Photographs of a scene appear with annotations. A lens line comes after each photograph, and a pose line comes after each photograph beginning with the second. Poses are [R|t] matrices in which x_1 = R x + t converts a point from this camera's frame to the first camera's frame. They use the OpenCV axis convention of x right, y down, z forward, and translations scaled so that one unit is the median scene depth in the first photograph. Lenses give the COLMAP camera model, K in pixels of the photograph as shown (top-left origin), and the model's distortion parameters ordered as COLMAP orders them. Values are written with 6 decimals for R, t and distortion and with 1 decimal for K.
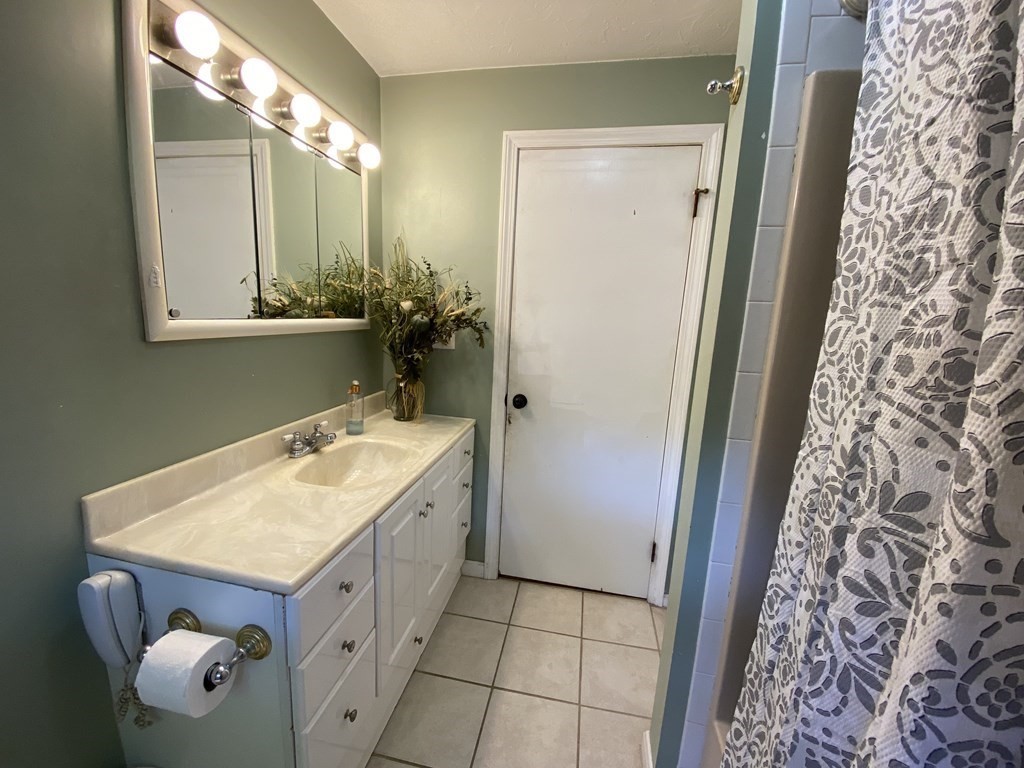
lens RADIAL K [[412.4, 0, 510.3], [0, 412.4, 385.3], [0, 0, 1]] dist [0.017719, -0.021387]
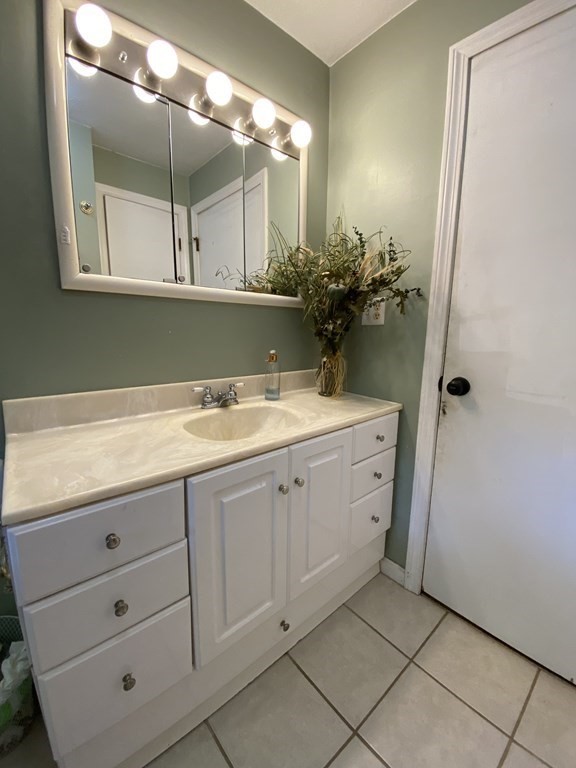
lens RADIAL K [[309.3, 0, 276.1], [0, 309.3, 381.7], [0, 0, 1]] dist [0.017719, -0.021387]
pose [[0.776545, 0.072231, -0.625908, 0.128676], [-0.086891, 0.996192, 0.007161, 0.059053], [0.624042, 0.048825, 0.779864, 0.347370]]
